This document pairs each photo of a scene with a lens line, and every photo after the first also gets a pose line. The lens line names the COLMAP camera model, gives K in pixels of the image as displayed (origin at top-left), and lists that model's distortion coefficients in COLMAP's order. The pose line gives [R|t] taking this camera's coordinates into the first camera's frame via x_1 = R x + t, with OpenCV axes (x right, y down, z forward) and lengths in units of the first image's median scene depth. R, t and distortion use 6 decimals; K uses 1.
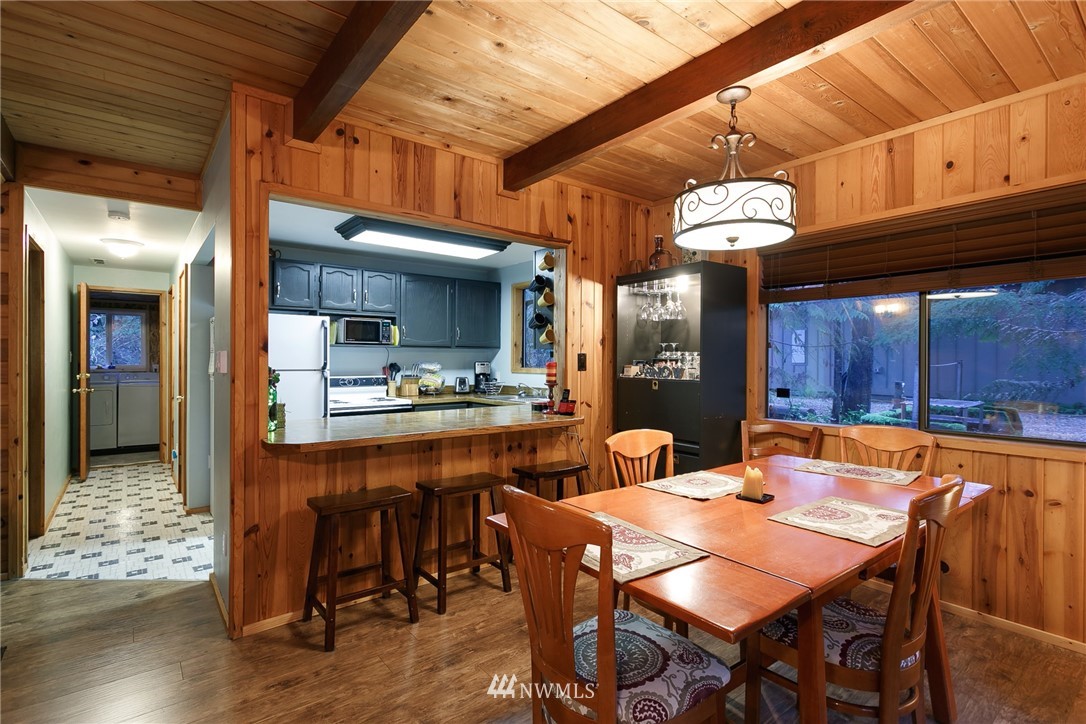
lens RADIAL K [[524.5, 0, 539.3], [0, 524.5, 360.6], [0, 0, 1]] dist [0.001823, 0.000862]
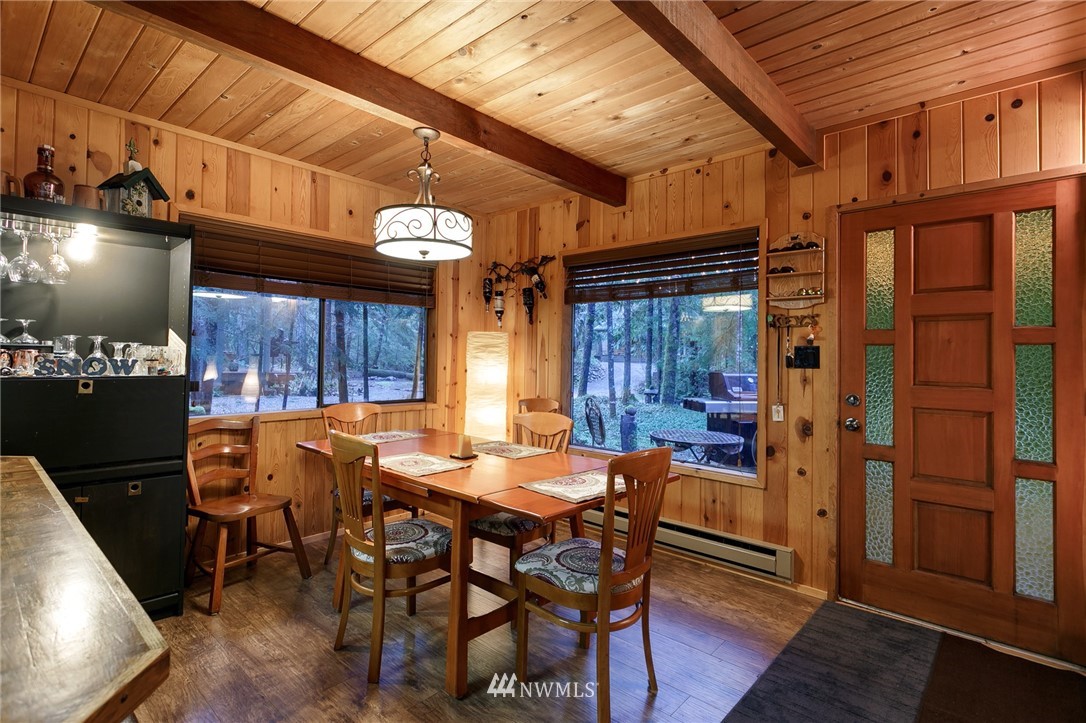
lens RADIAL K [[524.5, 0, 527.1], [0, 524.5, 348.2], [0, 0, 1]] dist [0.001823, 0.000862]
pose [[-0.165886, 0.007246, 0.986118, -0.628990], [-0.014618, 0.999845, -0.009806, -0.003413], [-0.986037, -0.016042, -0.165754, 0.712621]]
